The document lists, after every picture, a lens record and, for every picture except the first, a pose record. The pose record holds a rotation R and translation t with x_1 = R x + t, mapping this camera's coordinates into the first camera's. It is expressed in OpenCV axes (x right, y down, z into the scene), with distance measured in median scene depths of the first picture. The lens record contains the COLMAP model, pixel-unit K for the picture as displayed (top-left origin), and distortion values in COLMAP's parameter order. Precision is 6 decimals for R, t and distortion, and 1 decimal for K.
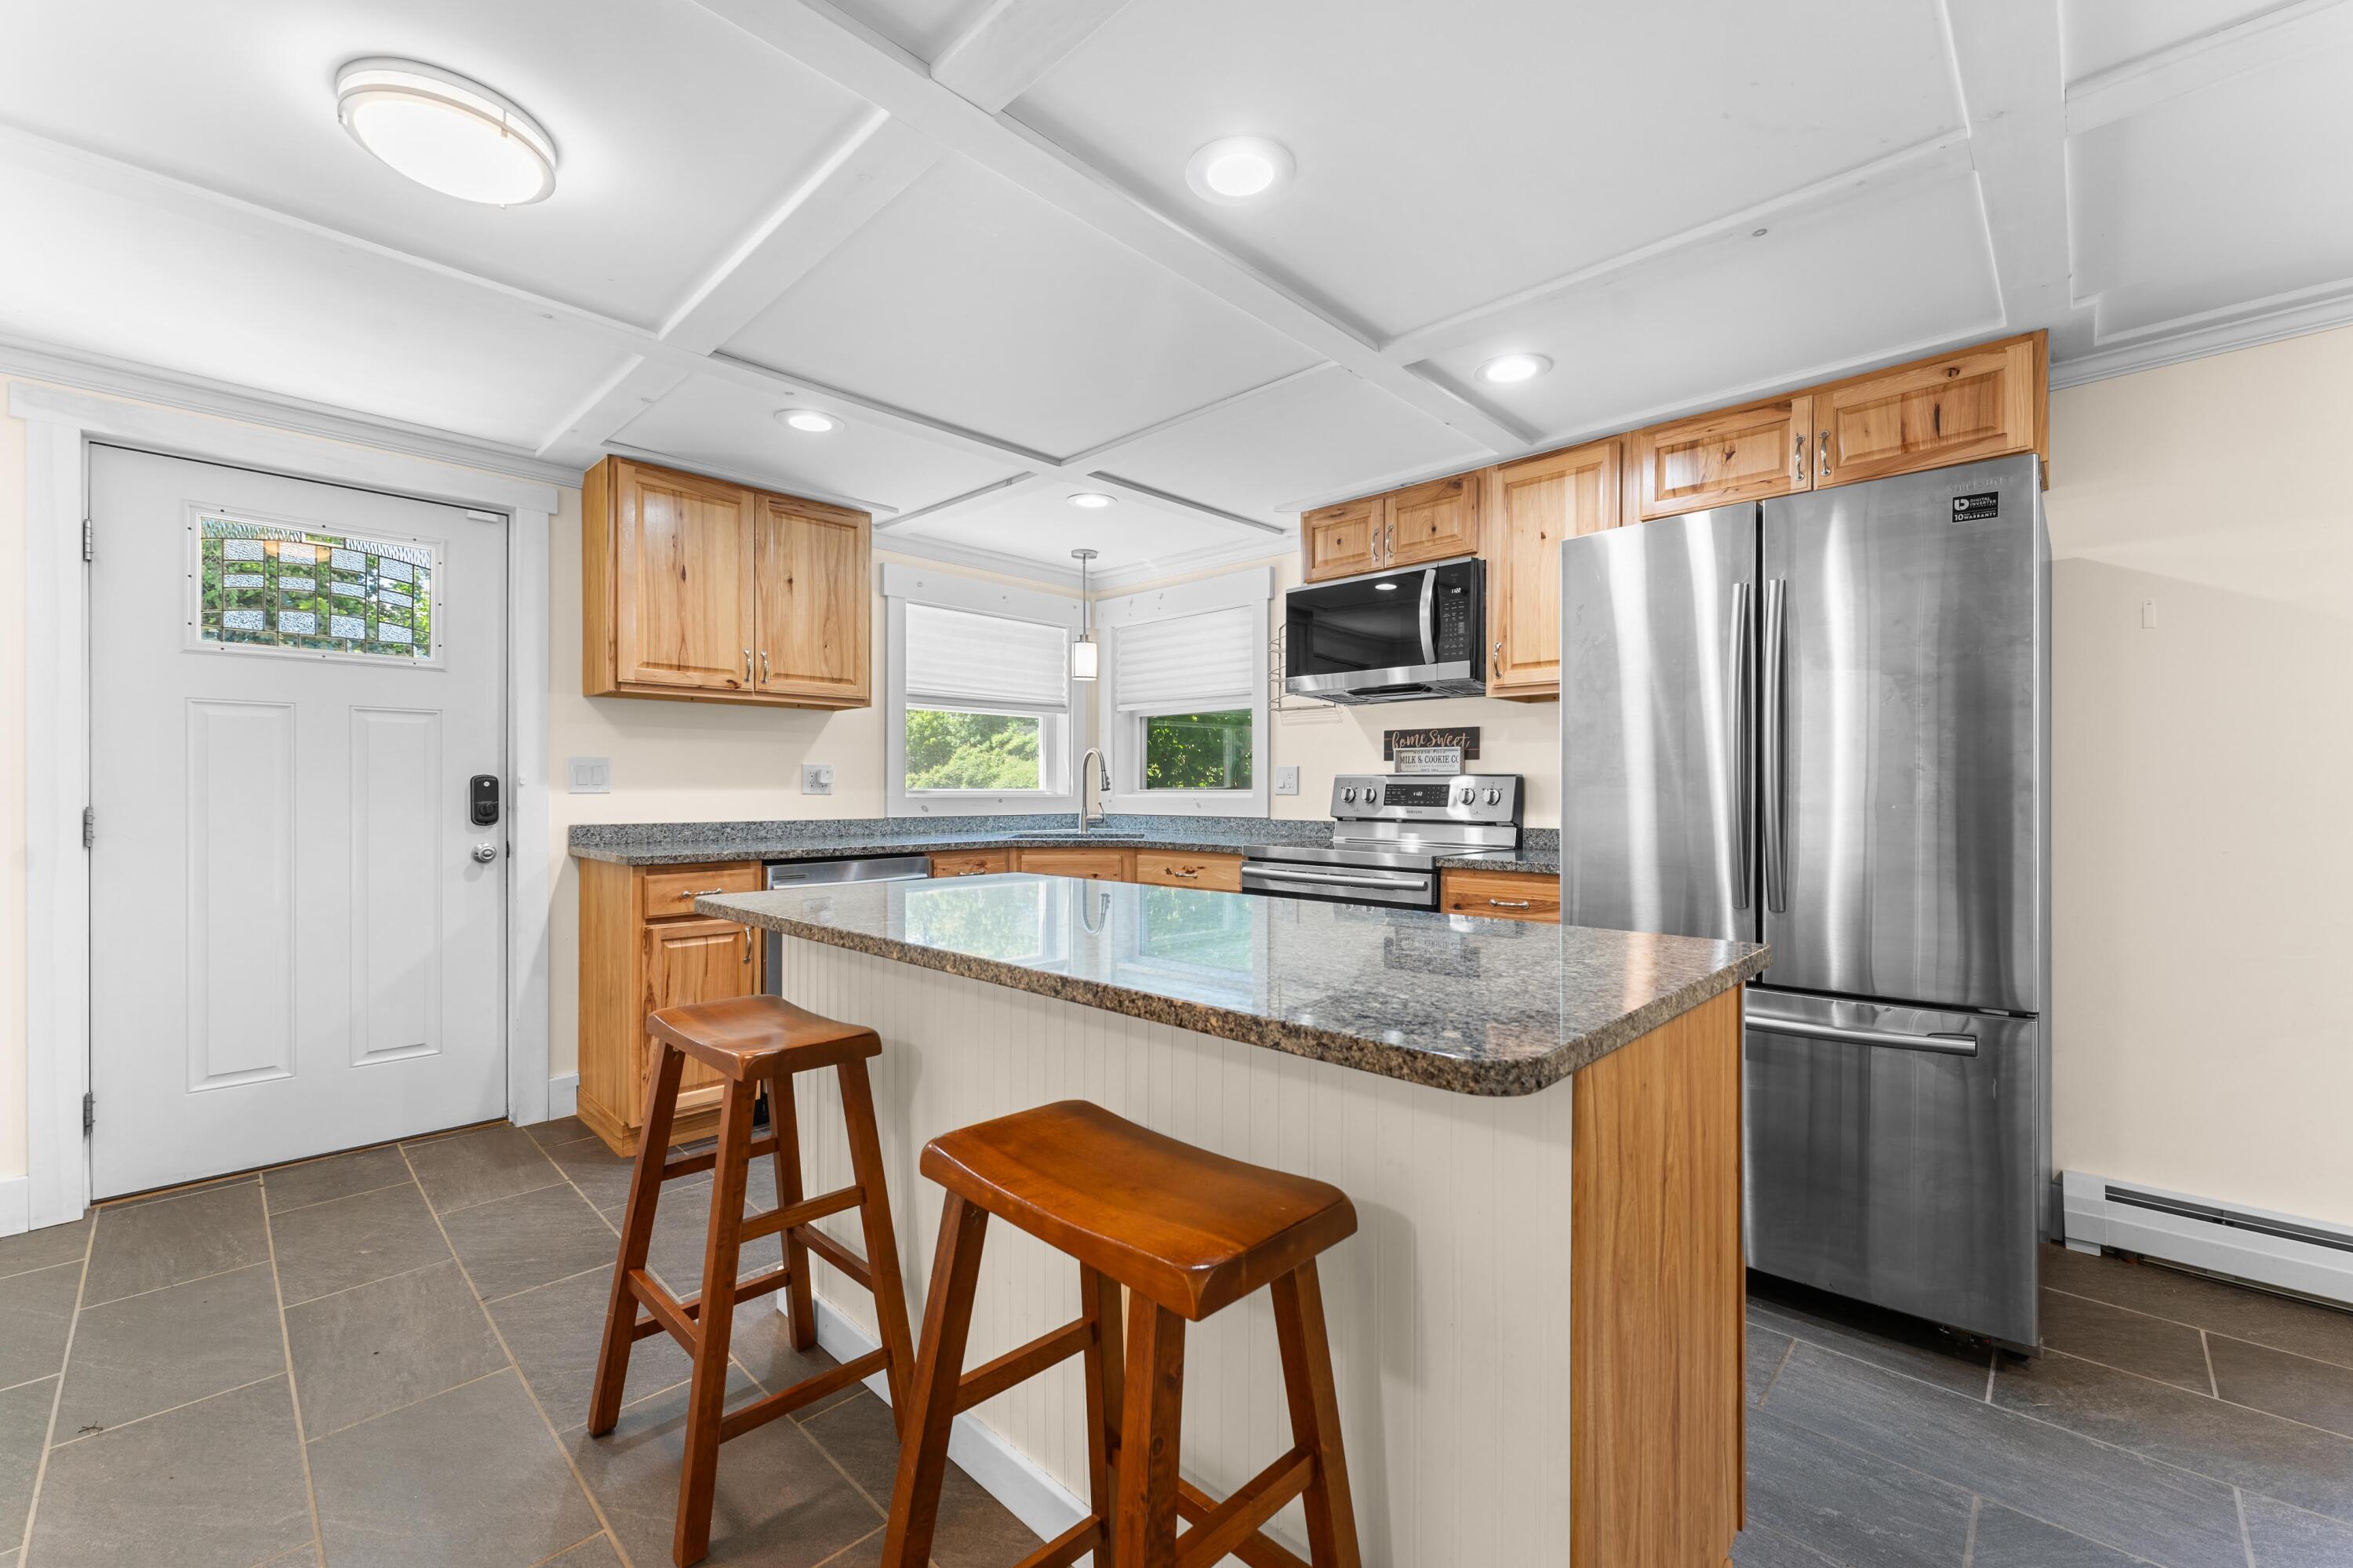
lens RADIAL K [[940.9, 0, 1187.3], [0, 940.9, 792.4], [0, 0, 1]] dist [0.002564, -0.000955]
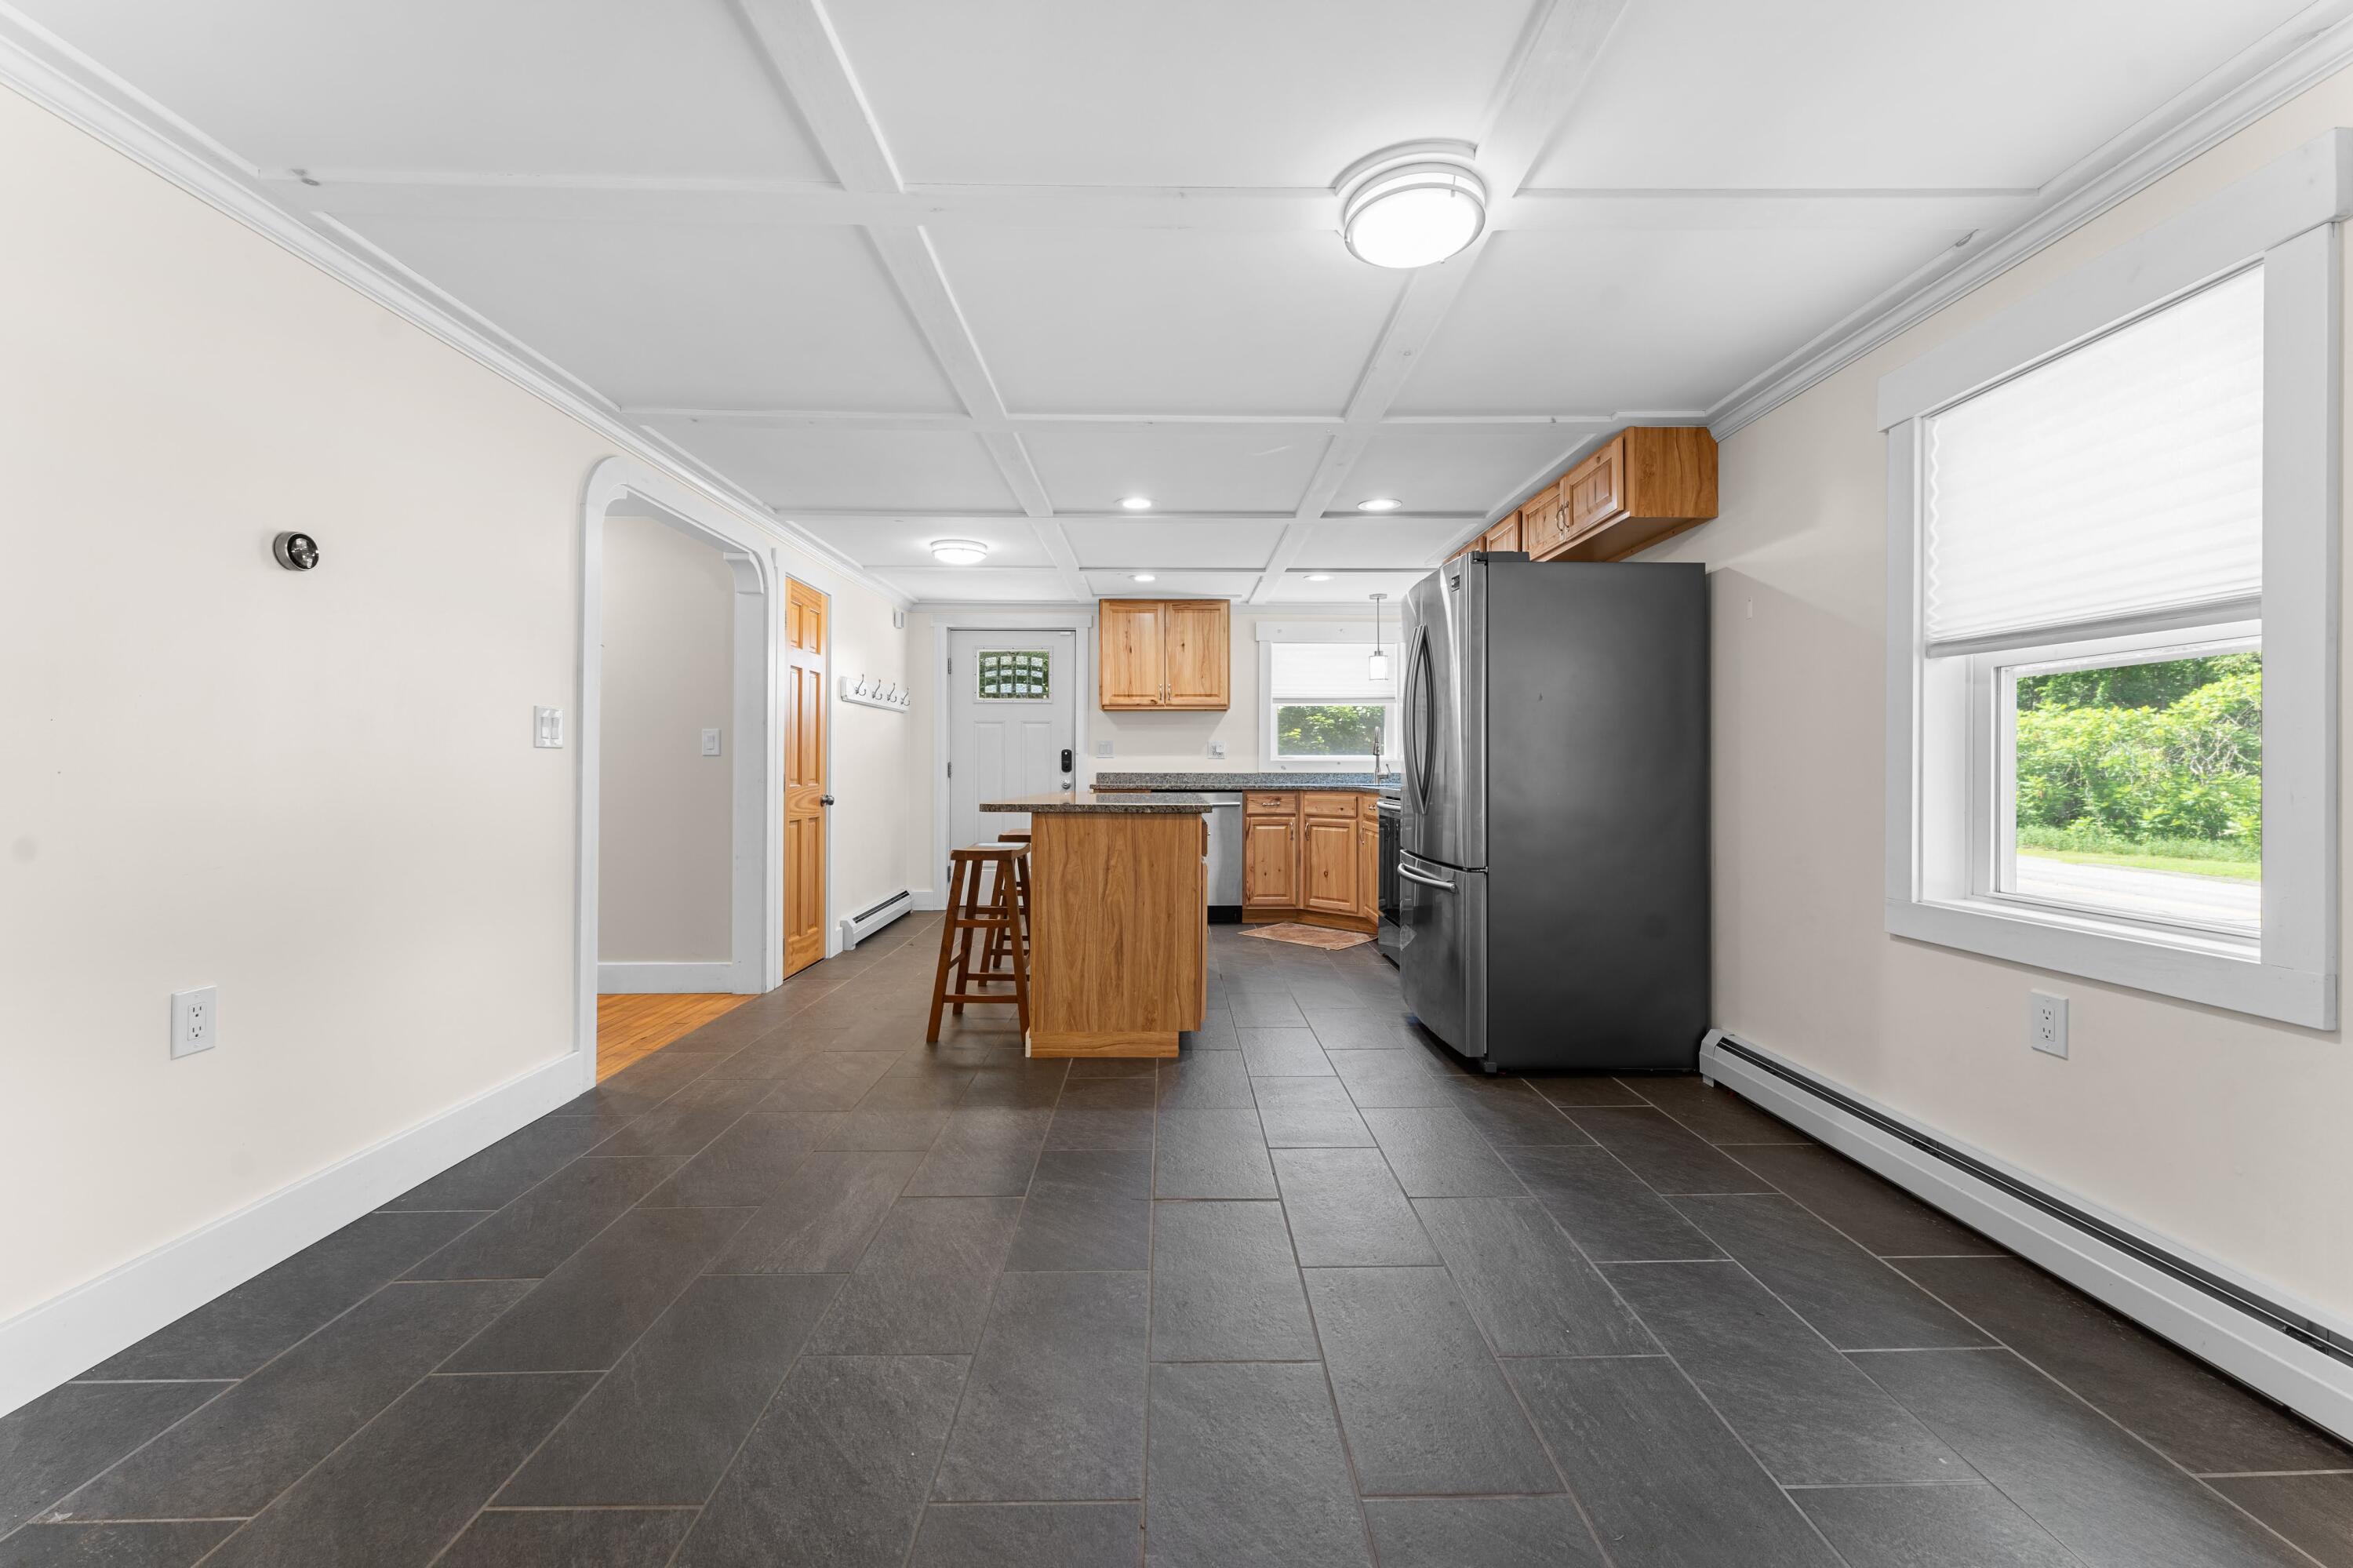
lens RADIAL K [[940.9, 0, 1184.8], [0, 940.9, 769.4], [0, 0, 1]] dist [0.002564, -0.000955]
pose [[0.702643, 0.001533, -0.711541, 0.986458], [-0.003053, 0.999995, -0.000860, 0.028442], [0.711536, 0.002777, 0.702644, -0.344164]]
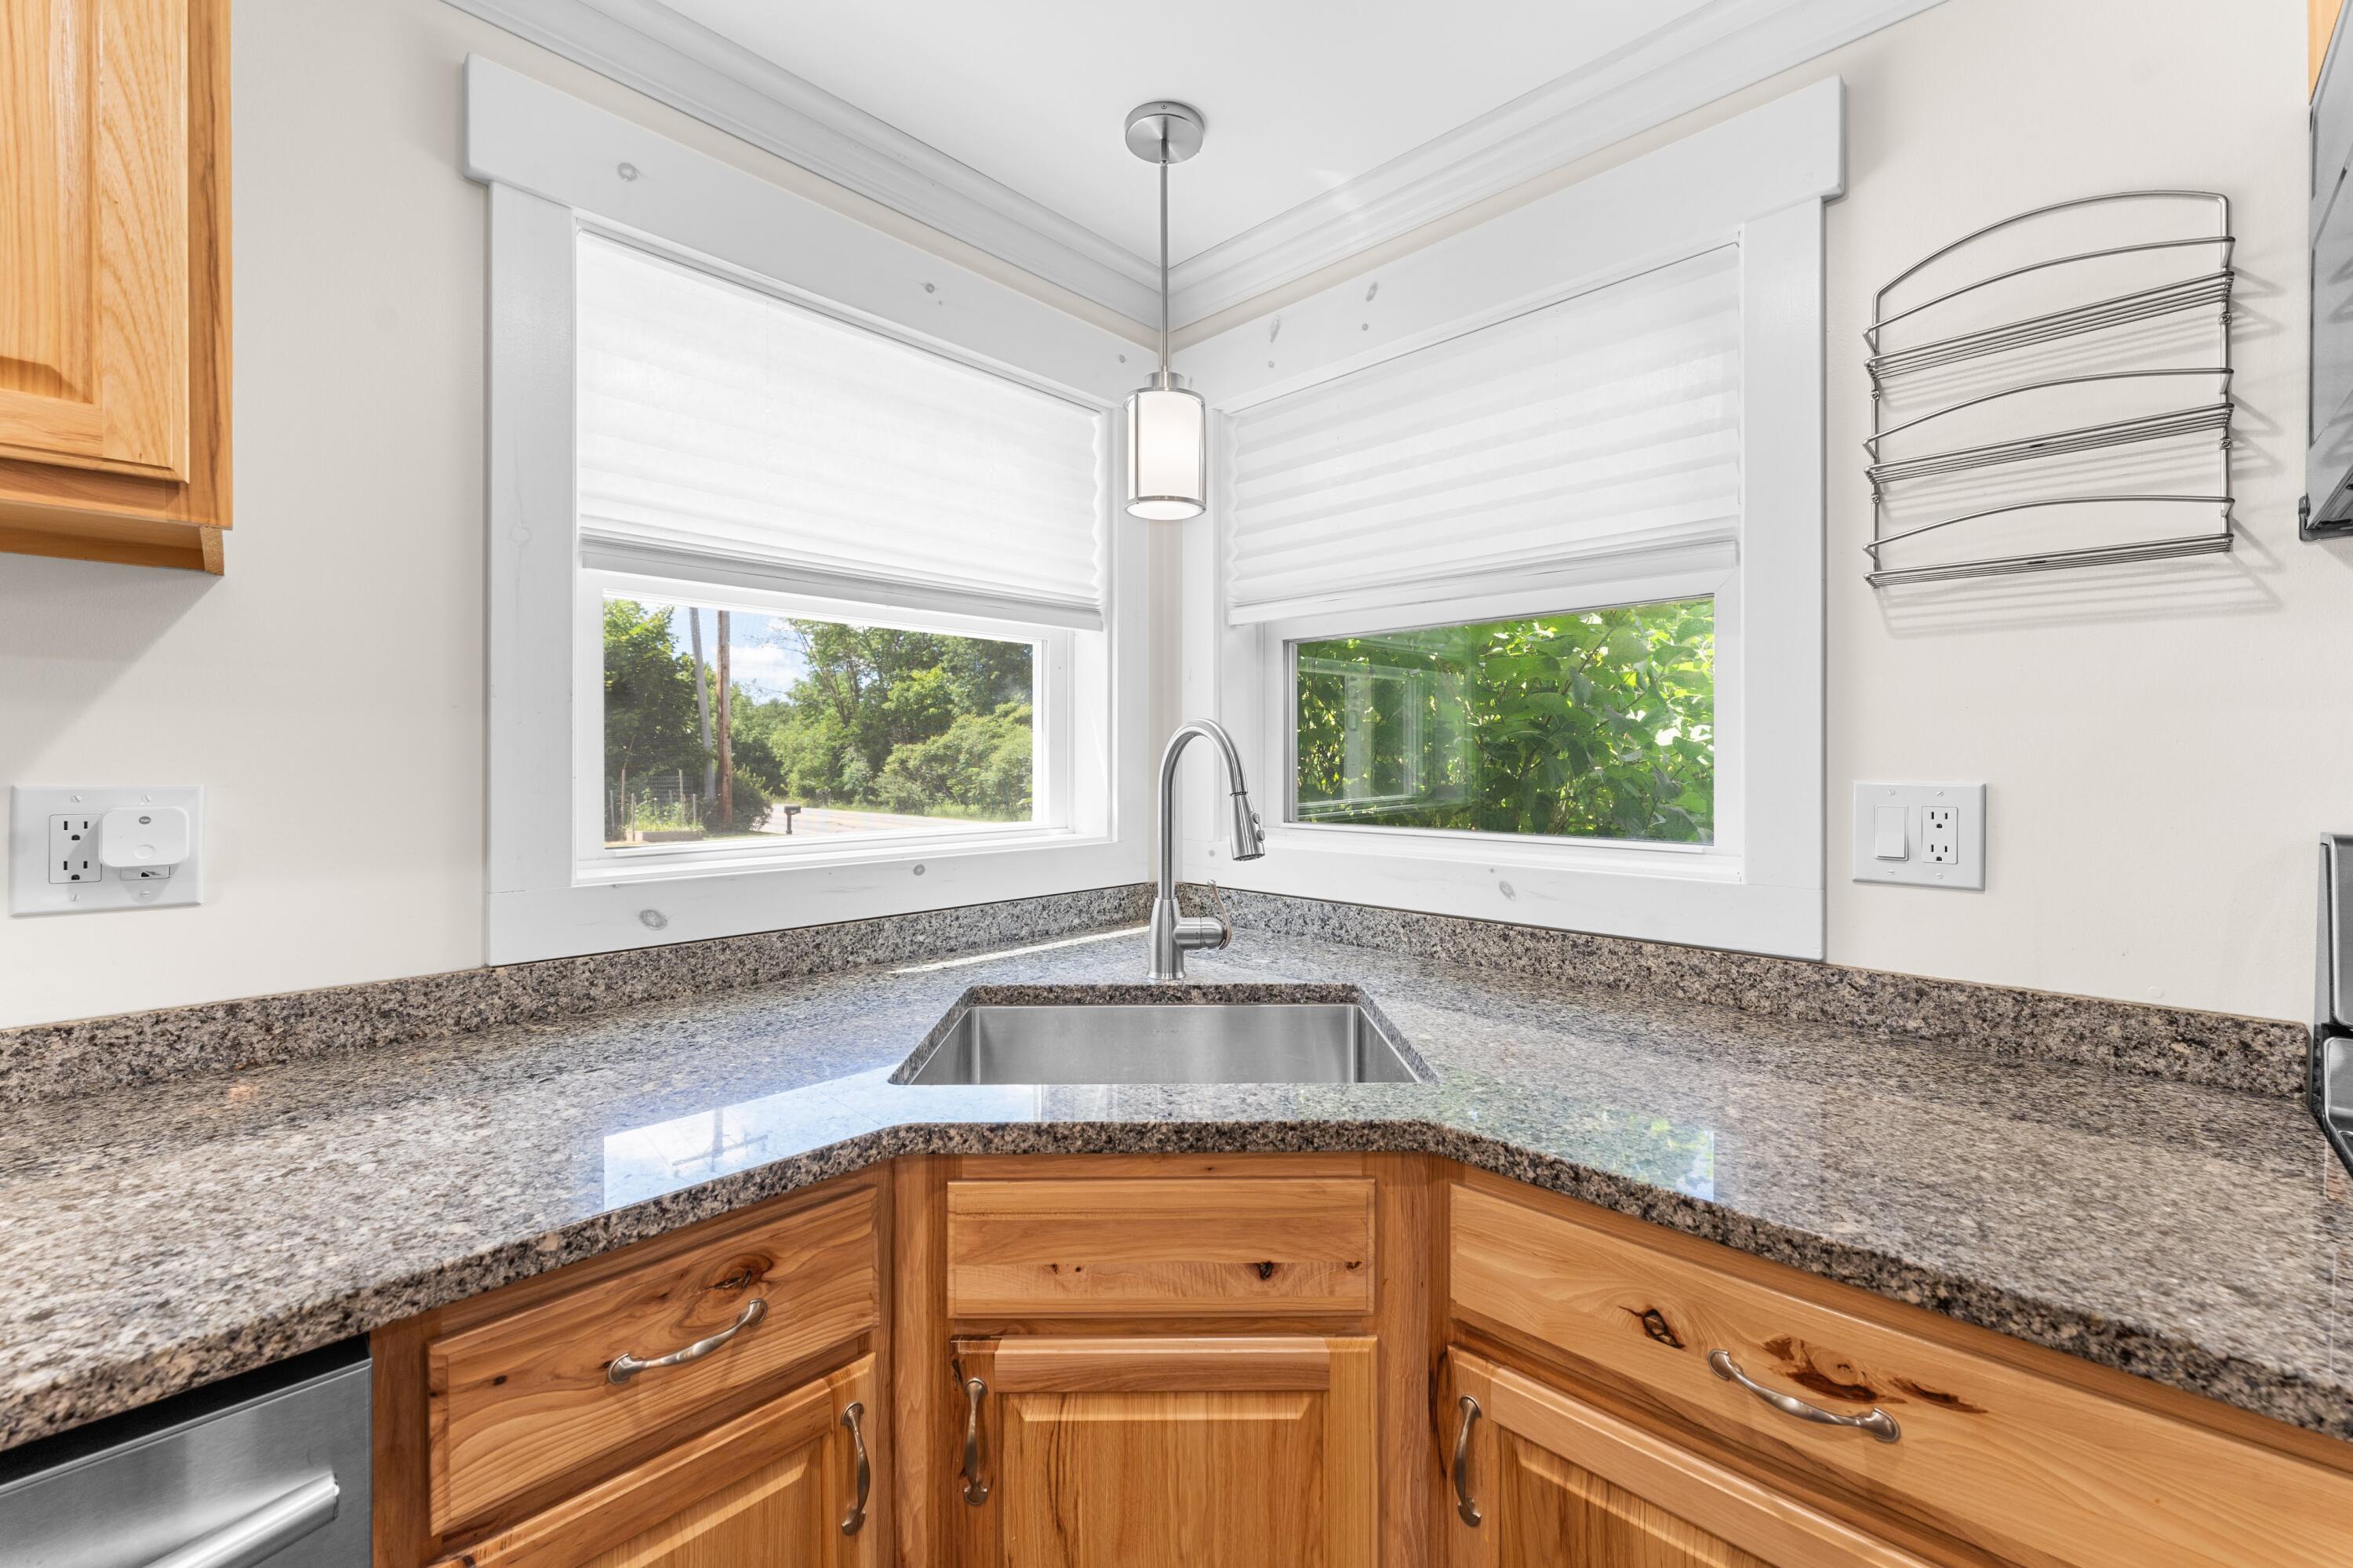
lens RADIAL K [[940.9, 0, 1182.5], [0, 940.9, 760.3], [0, 0, 1]] dist [0.002564, -0.000955]
pose [[0.999981, -0.002196, -0.005835, -0.137413], [0.002190, 0.999997, -0.001049, -0.043329], [0.005837, 0.001037, 0.999982, 0.905553]]
